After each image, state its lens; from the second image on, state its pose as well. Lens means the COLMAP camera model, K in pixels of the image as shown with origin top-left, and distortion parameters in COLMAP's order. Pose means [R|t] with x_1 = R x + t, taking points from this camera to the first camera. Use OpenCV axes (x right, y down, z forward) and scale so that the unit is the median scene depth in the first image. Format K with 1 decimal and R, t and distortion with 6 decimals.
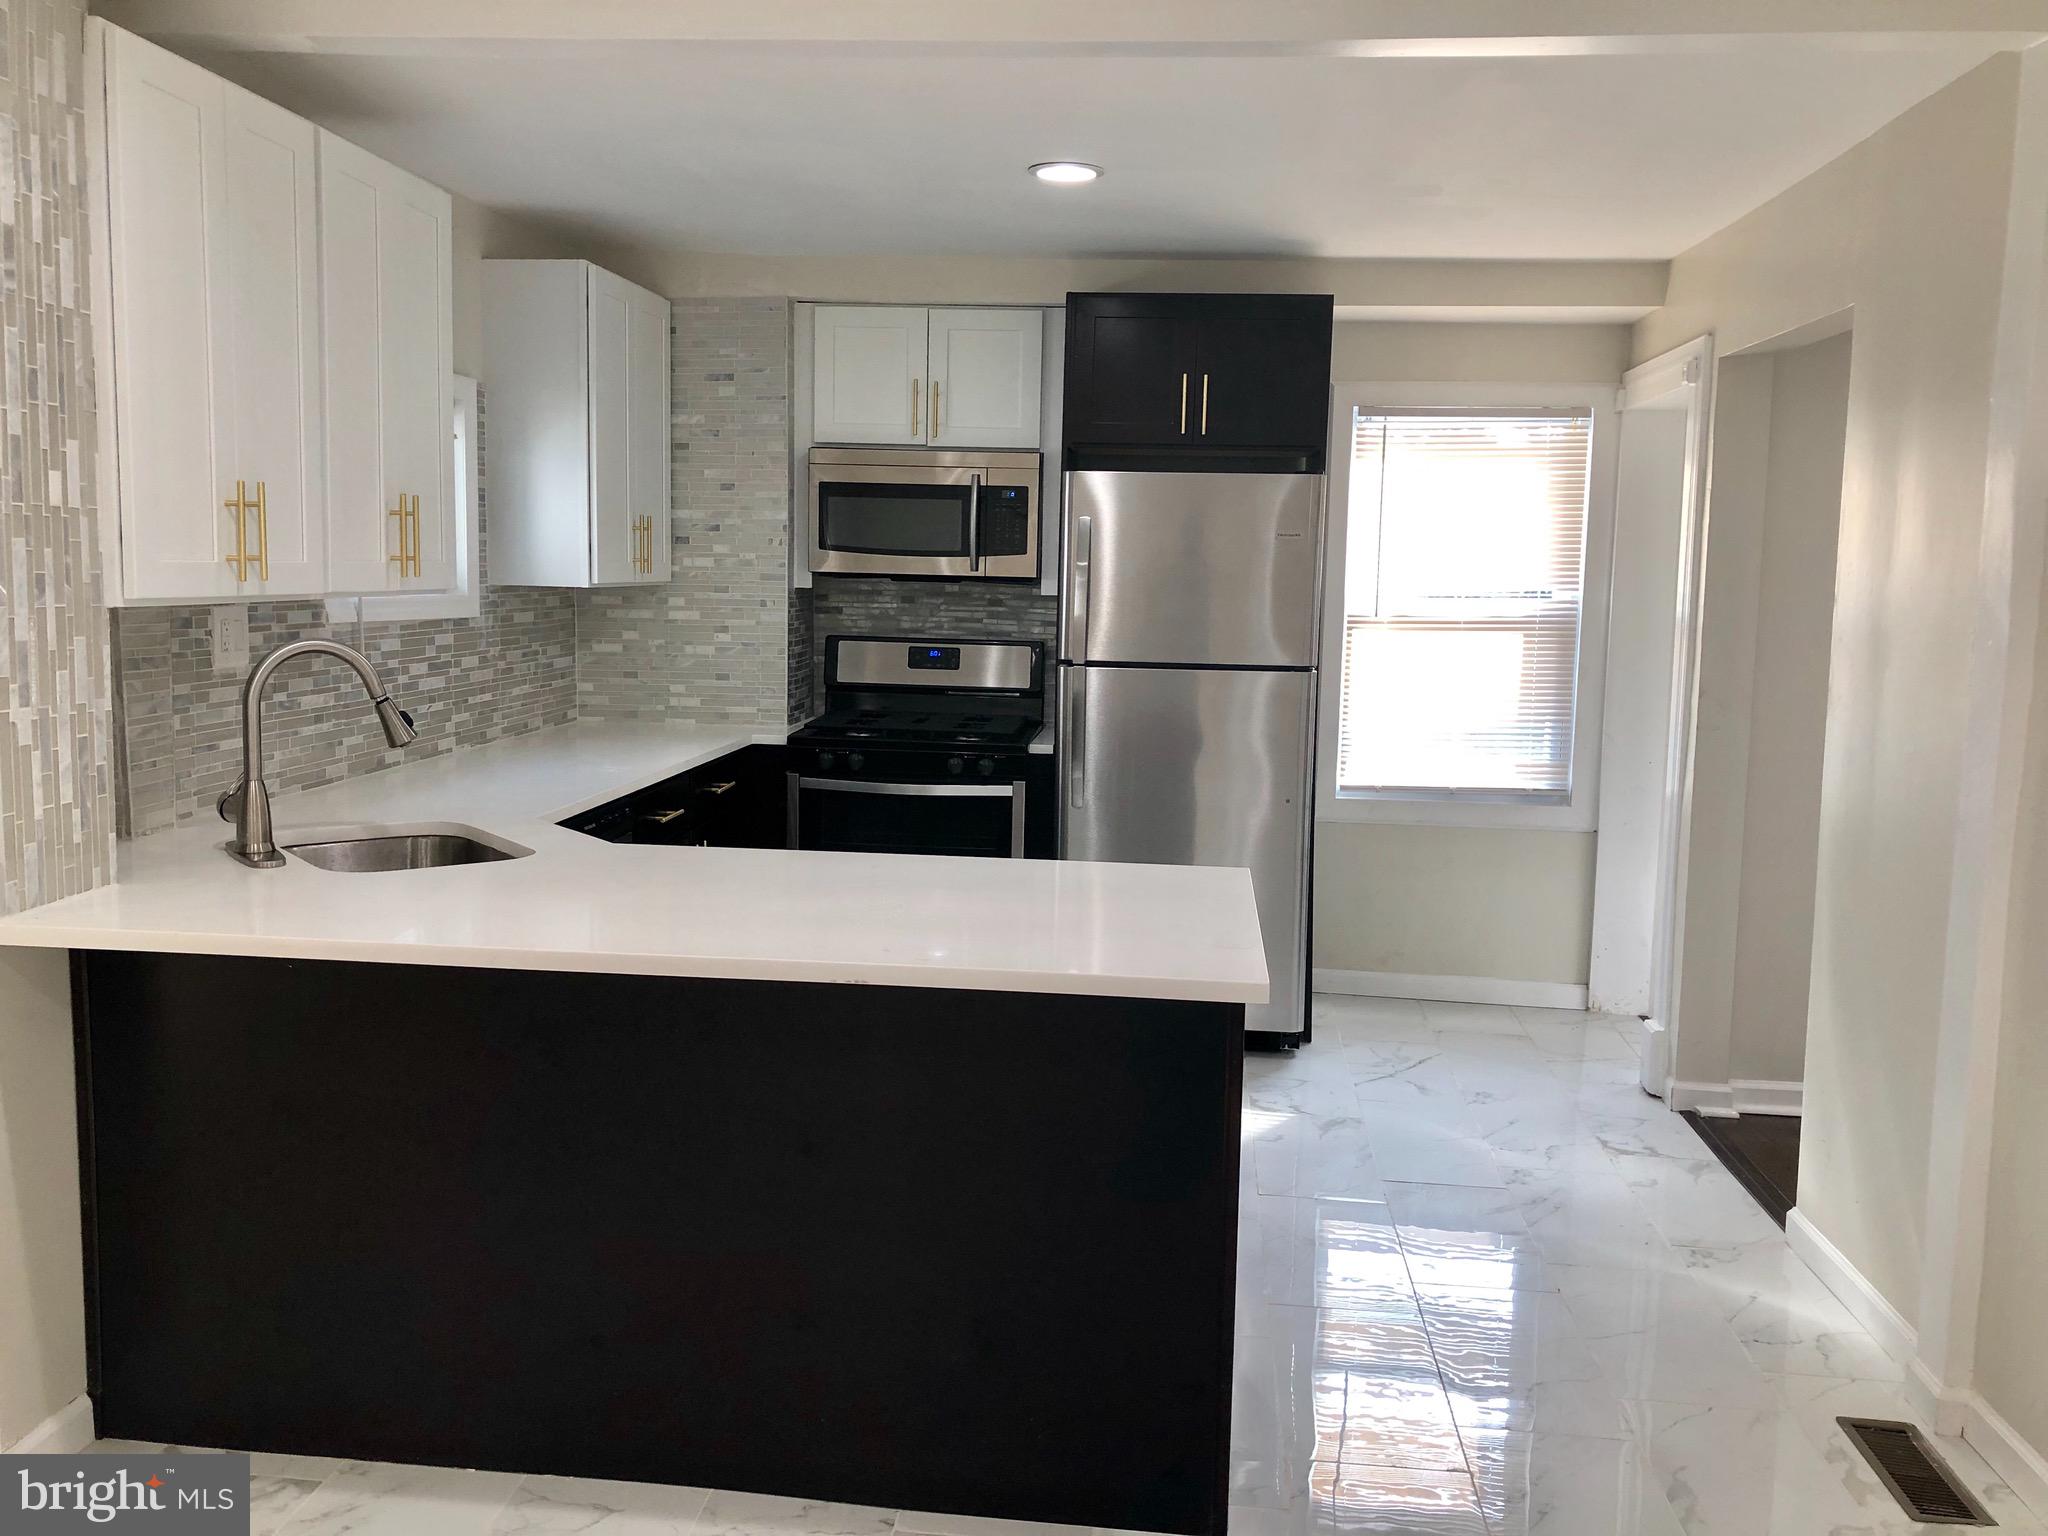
lens RADIAL K [[1659.6, 0, 1016.4], [0, 1659.6, 771.1], [0, 0, 1]] dist [0.035338, -0.055013]
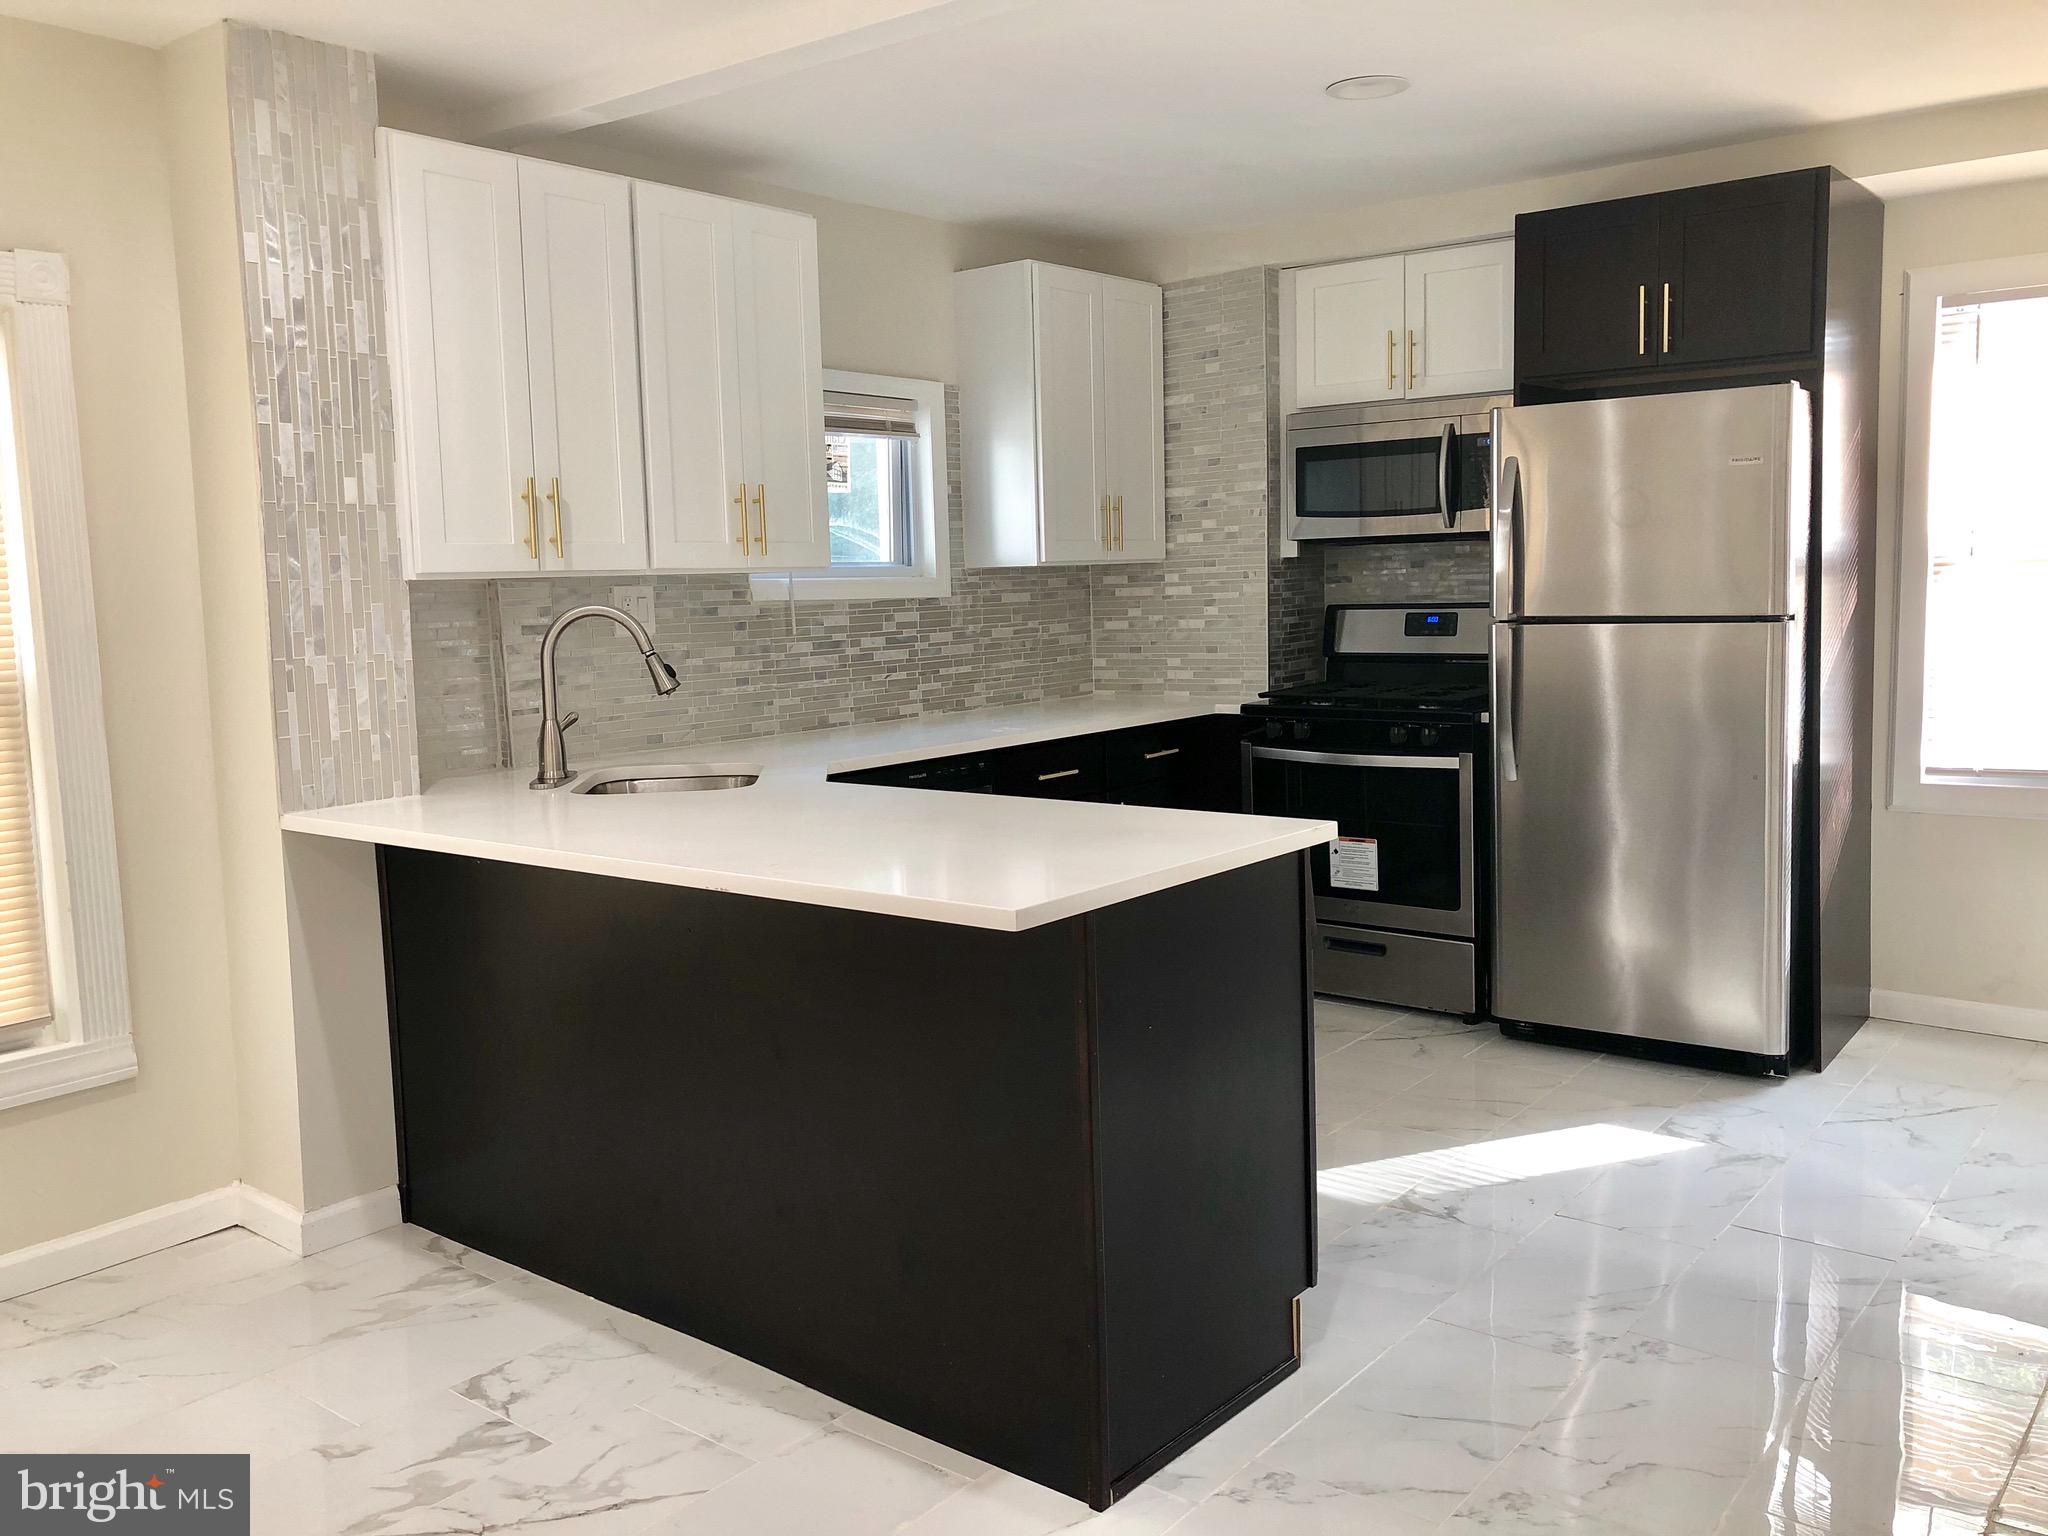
lens RADIAL K [[1659.6, 0, 1022.9], [0, 1659.6, 771.6], [0, 0, 1]] dist [0.035338, -0.055013]
pose [[0.841529, 0.016297, -0.539967, 0.304162], [-0.019078, 0.999818, 0.000443, 0.021938], [0.539876, 0.009928, 0.841686, 0.091051]]
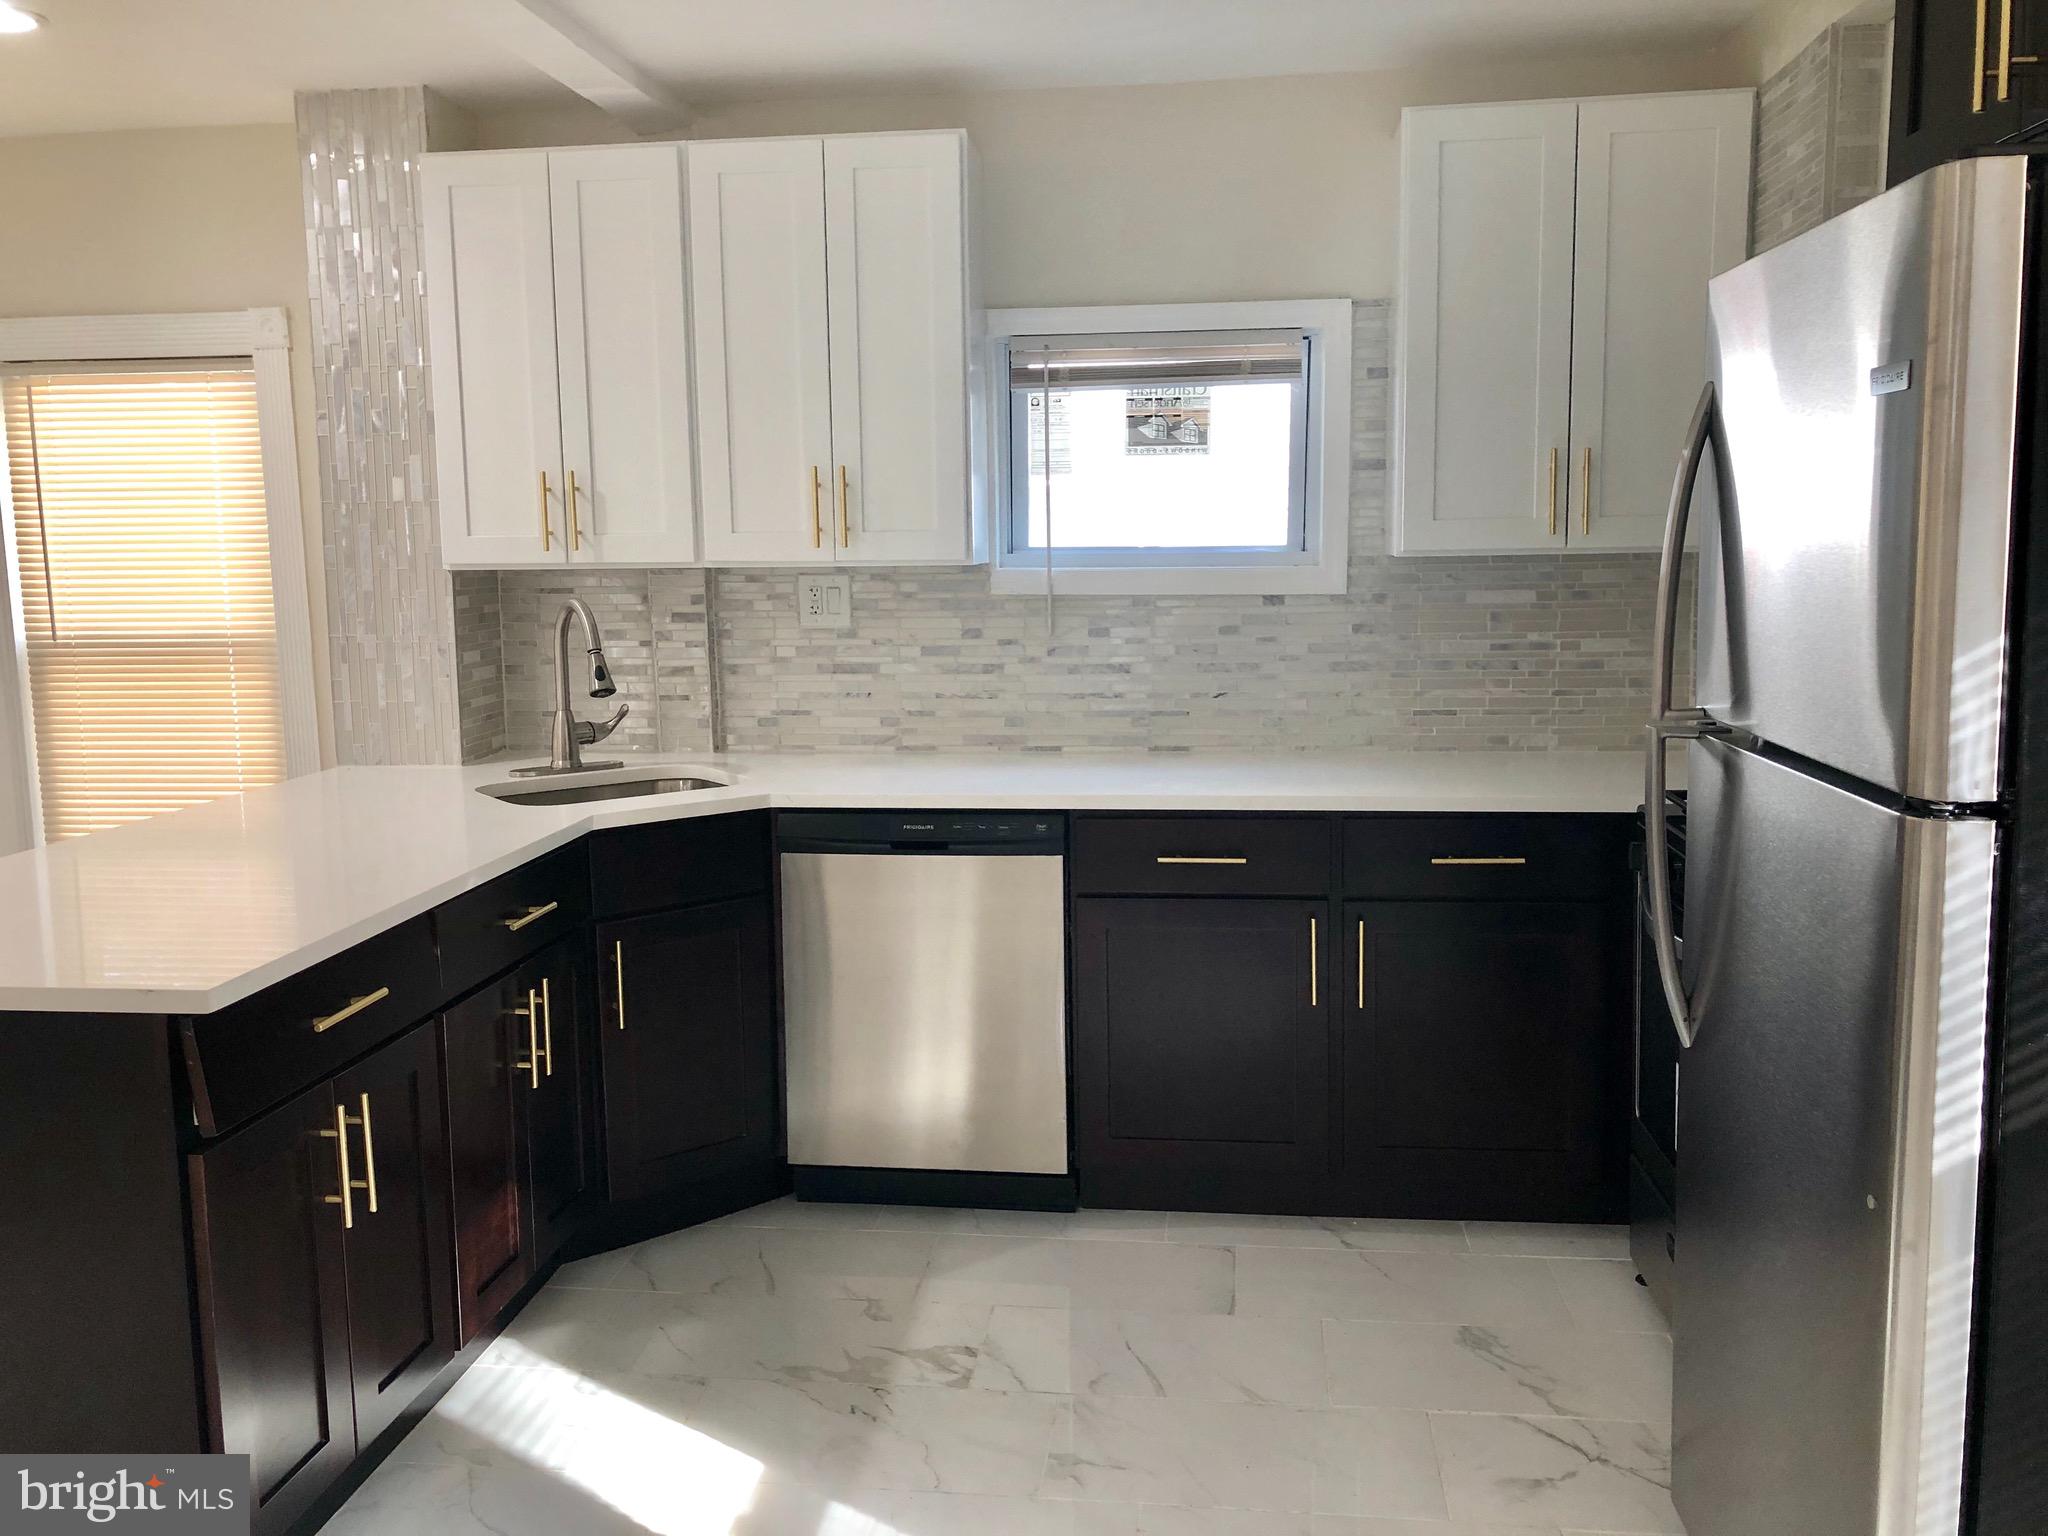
lens RADIAL K [[1659.6, 0, 1022.3], [0, 1659.6, 765.0], [0, 0, 1]] dist [0.035338, -0.055013]
pose [[-0.019129, 0.110805, -0.993658, 0.472301], [-0.110148, 0.987557, 0.112245, -0.079795], [0.993731, 0.111597, -0.006686, 0.818689]]
